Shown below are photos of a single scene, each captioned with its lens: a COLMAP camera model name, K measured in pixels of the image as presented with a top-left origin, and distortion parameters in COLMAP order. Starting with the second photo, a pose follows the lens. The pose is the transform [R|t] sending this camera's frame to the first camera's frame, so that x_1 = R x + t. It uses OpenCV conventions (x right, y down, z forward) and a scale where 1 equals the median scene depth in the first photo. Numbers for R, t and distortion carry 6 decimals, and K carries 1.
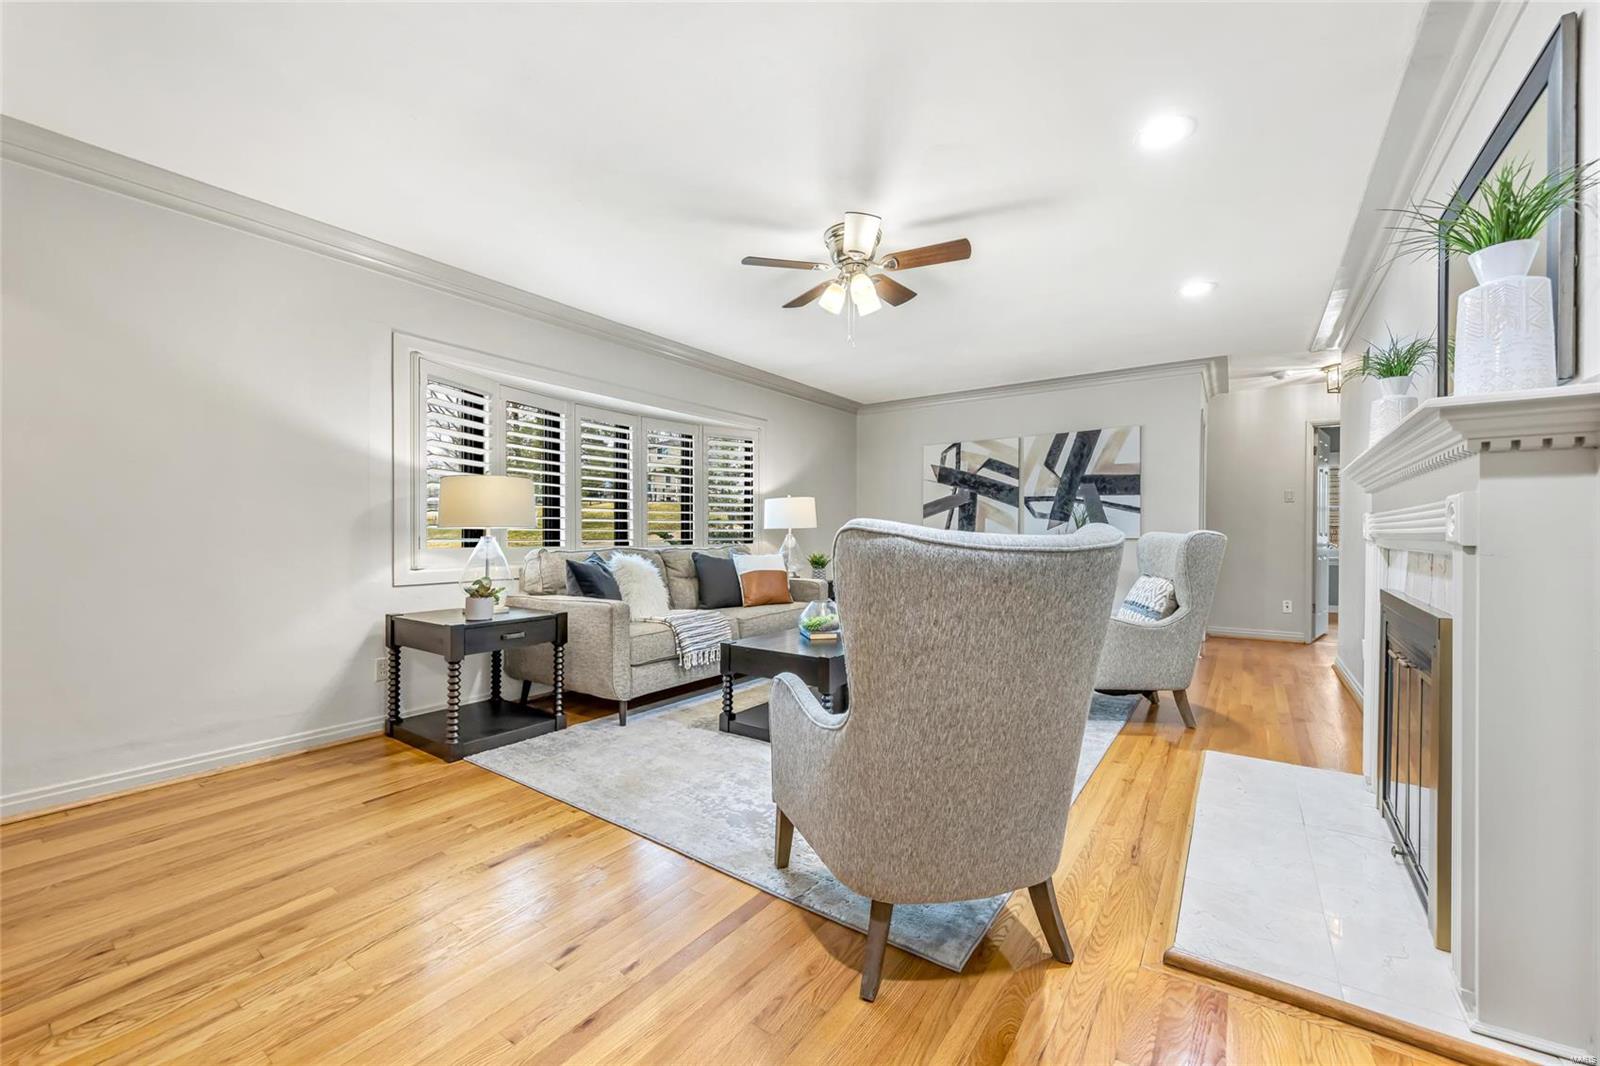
lens RADIAL K [[634.7, 0, 799.7], [0, 634.7, 531.8], [0, 0, 1]] dist [0.006920, -0.001086]
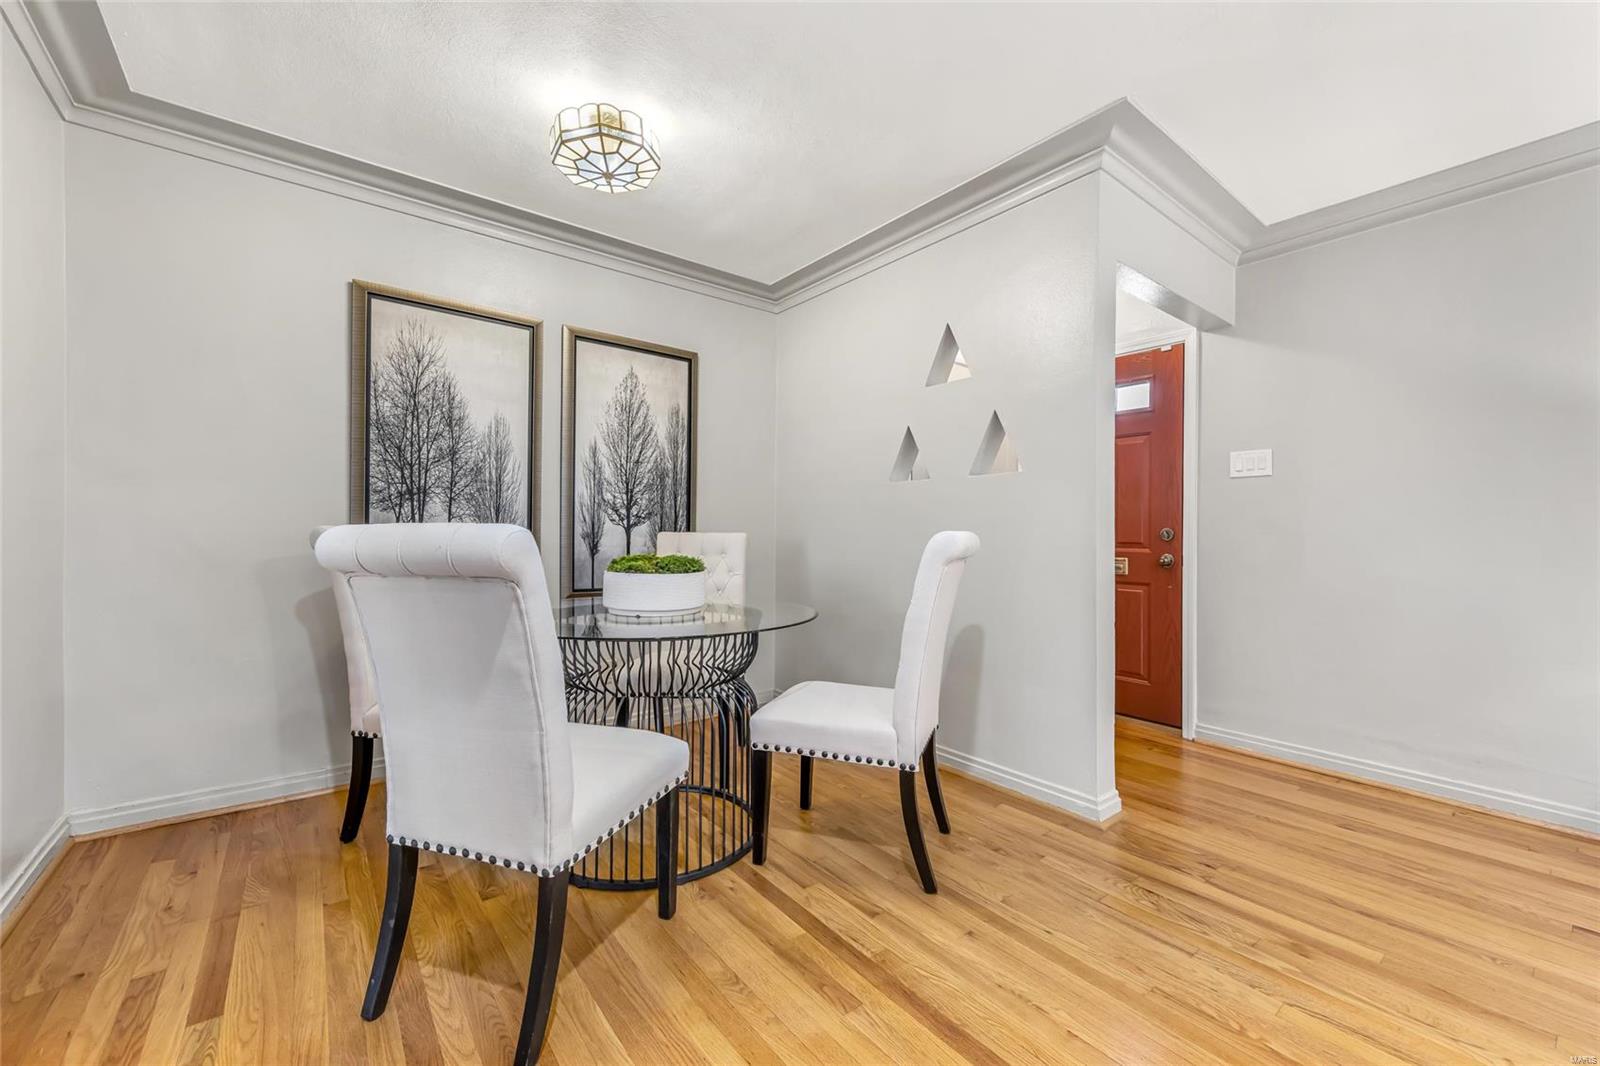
lens RADIAL K [[634.7, 0, 809.7], [0, 634.7, 530.8], [0, 0, 1]] dist [0.006920, -0.001086]
pose [[-0.280618, -0.006390, -0.959798, 0.304435], [-0.013147, 0.999910, -0.002814, -0.001521], [0.959729, 0.011829, -0.280677, 0.481262]]
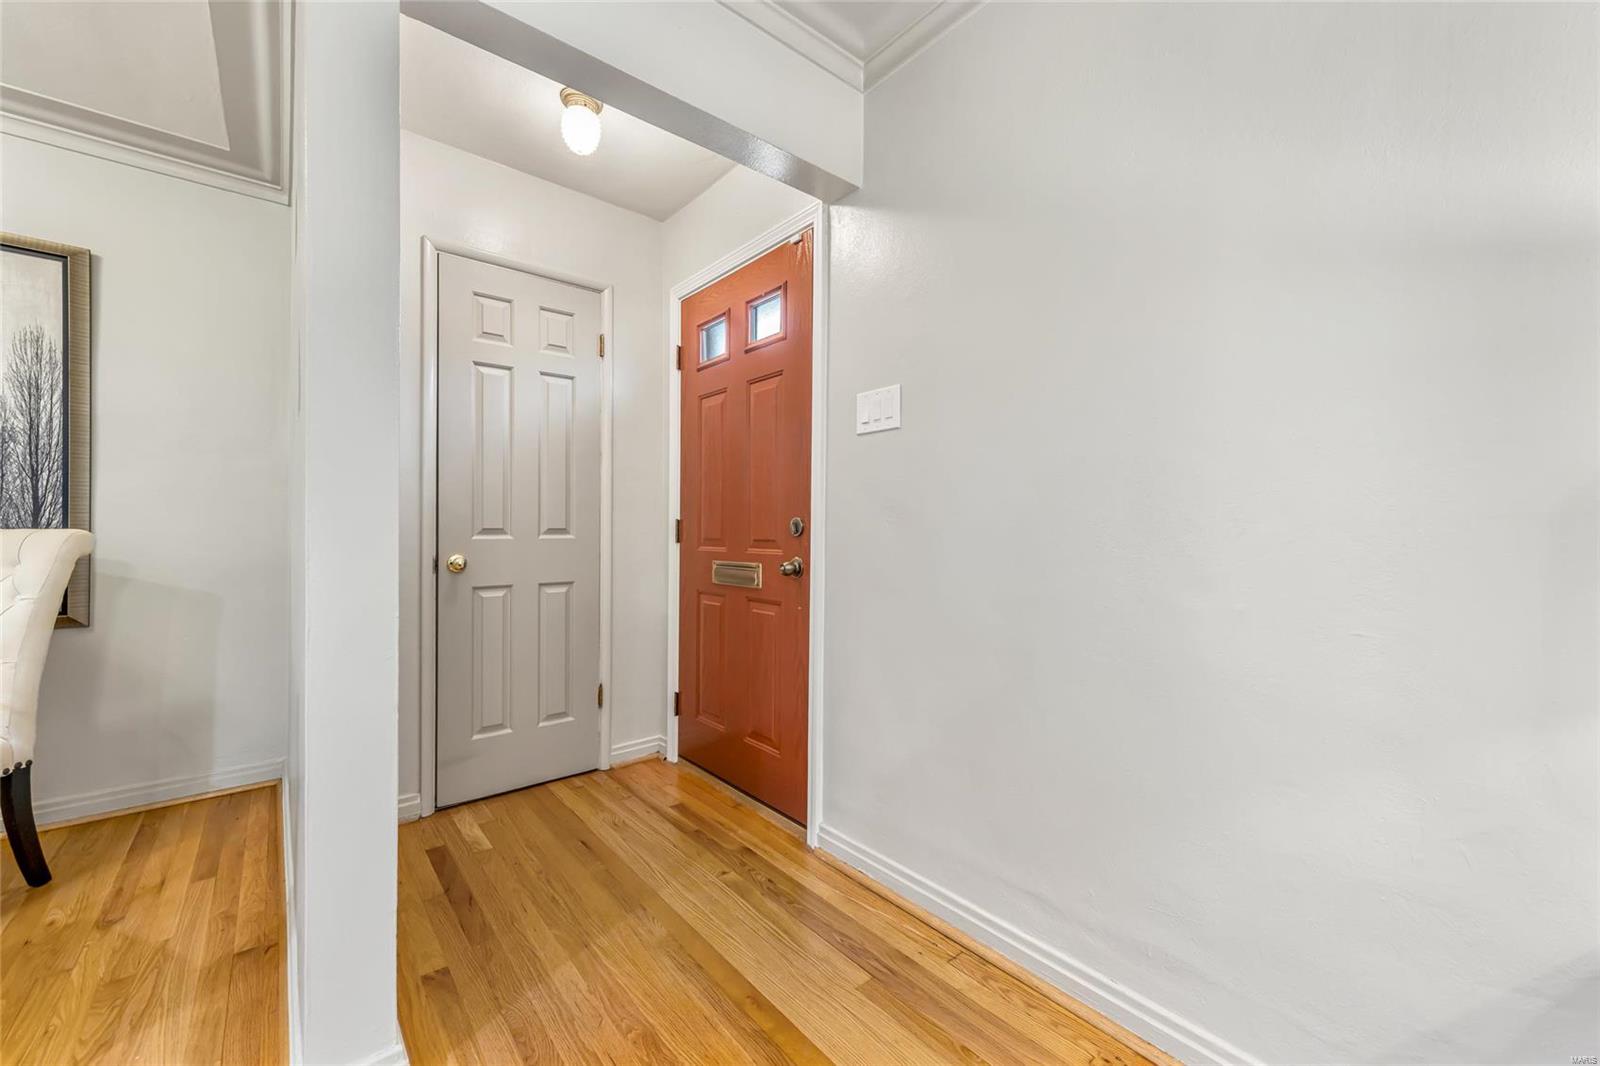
lens RADIAL K [[634.7, 0, 795.0], [0, 634.7, 535.1], [0, 0, 1]] dist [0.006920, -0.001086]
pose [[-0.263949, 0.006054, -0.964518, -0.568026], [-0.005697, 0.999953, 0.007836, -0.003510], [0.964520, 0.007564, -0.263902, 1.236201]]
